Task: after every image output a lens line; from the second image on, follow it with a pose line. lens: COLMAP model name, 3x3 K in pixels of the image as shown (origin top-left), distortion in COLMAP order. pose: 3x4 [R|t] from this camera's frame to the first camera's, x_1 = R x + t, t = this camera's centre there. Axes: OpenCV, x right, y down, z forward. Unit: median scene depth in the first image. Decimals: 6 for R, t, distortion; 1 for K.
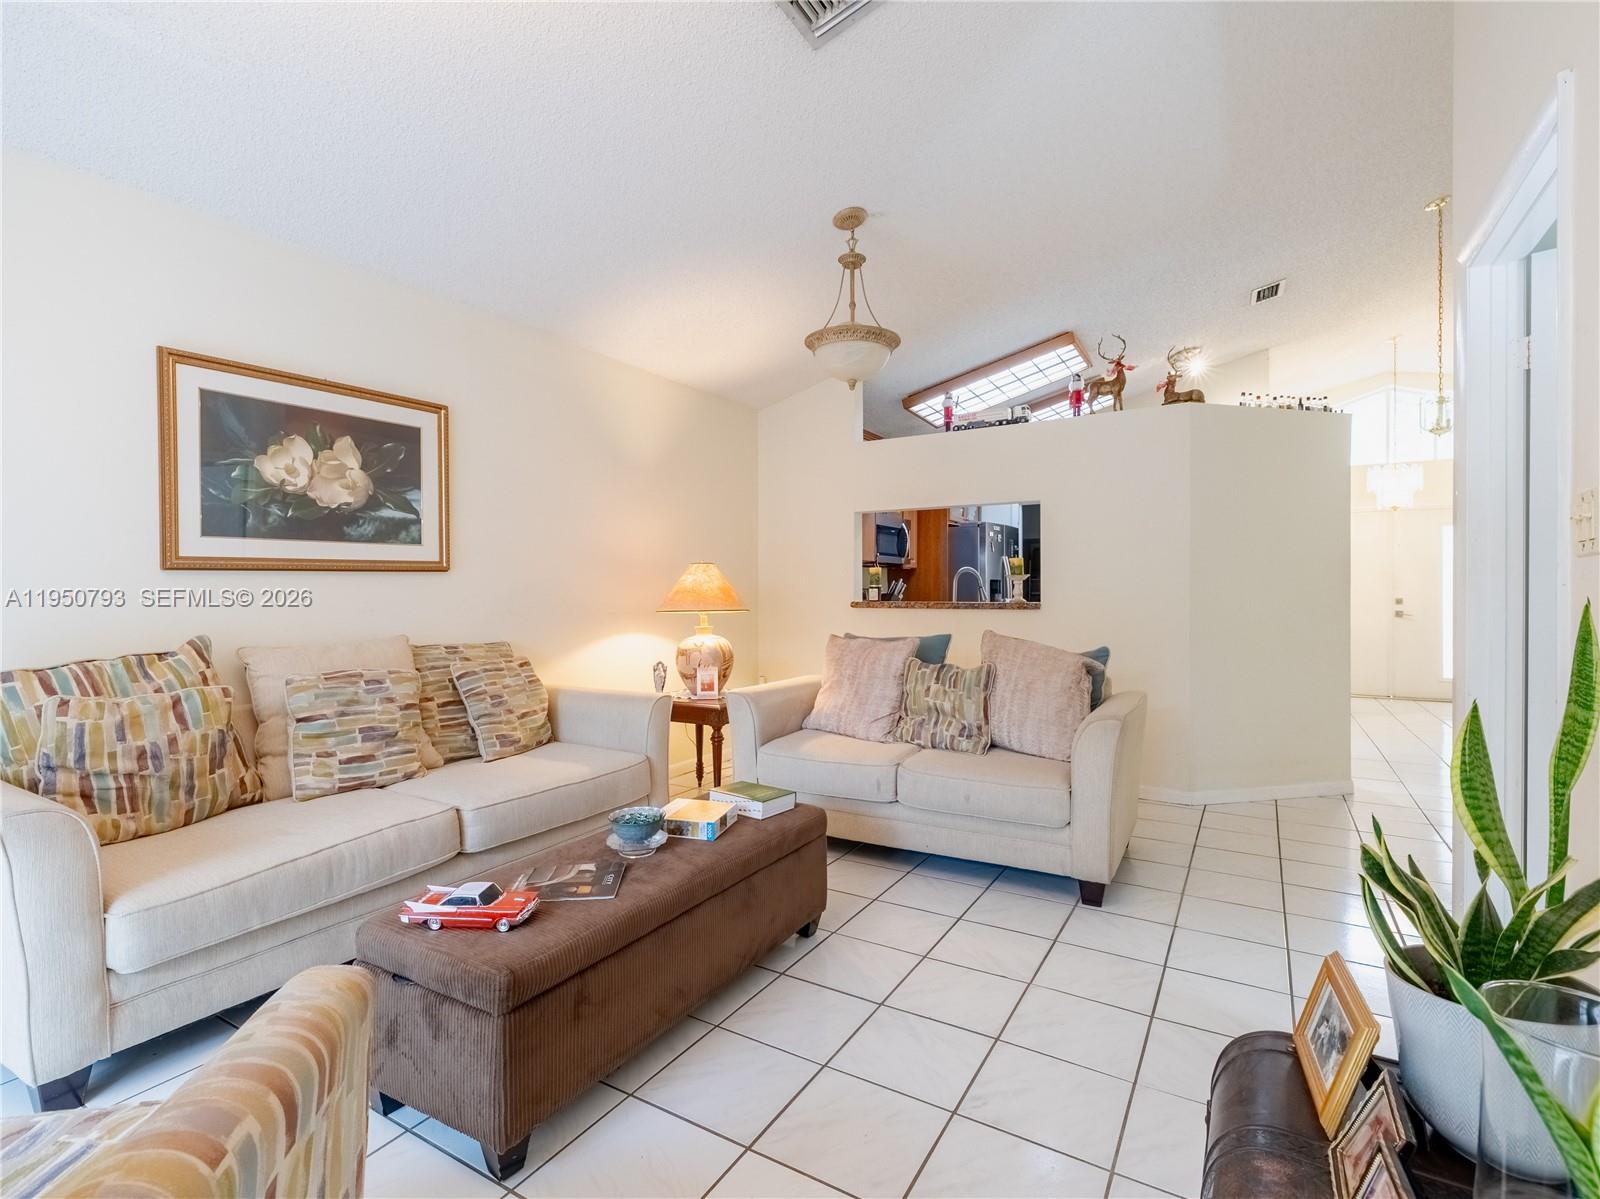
lens RADIAL K [[770.7, 0, 800.3], [0, 770.7, 601.5], [0, 0, 1]] dist [-0.001061, 0.000063]
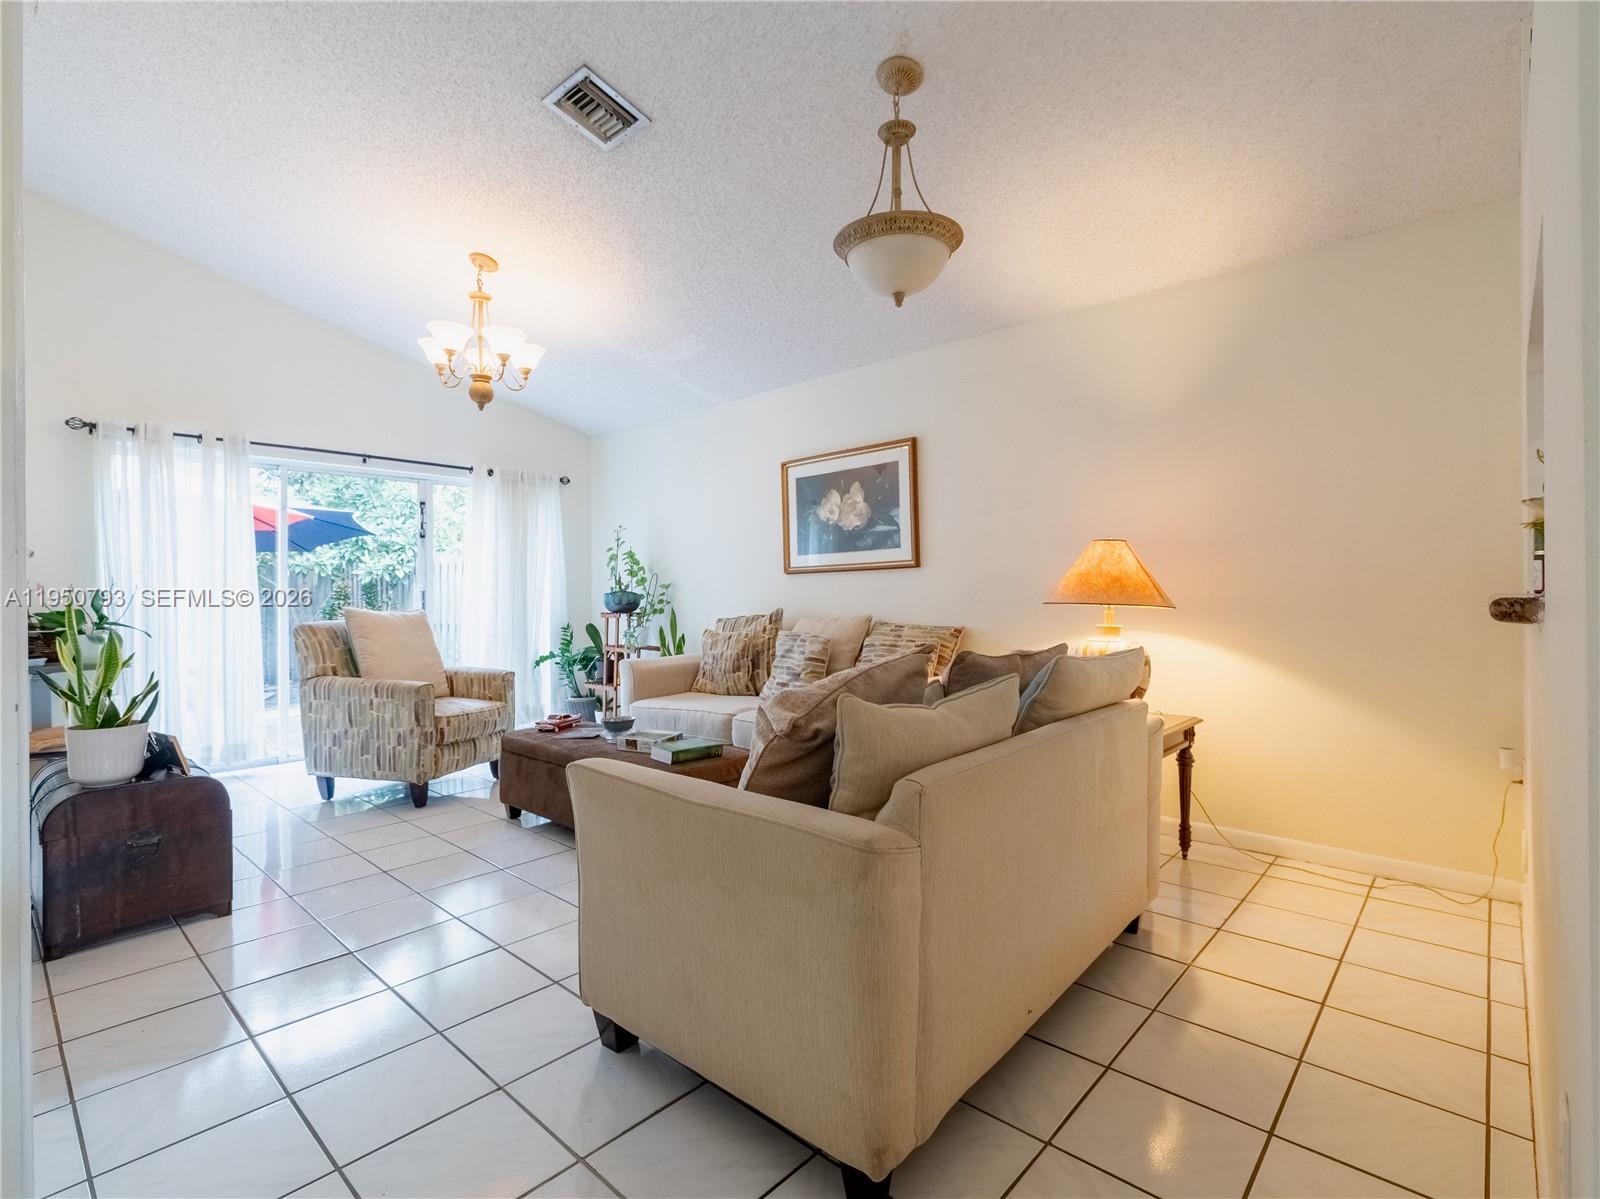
lens RADIAL K [[770.7, 0, 800.7], [0, 770.7, 595.1], [0, 0, 1]] dist [-0.001061, 0.000063]
pose [[-0.202705, 0.006153, -0.979220, 0.909276], [-0.003545, 0.999969, 0.007018, -0.001111], [0.979233, 0.004894, -0.202677, 1.179128]]
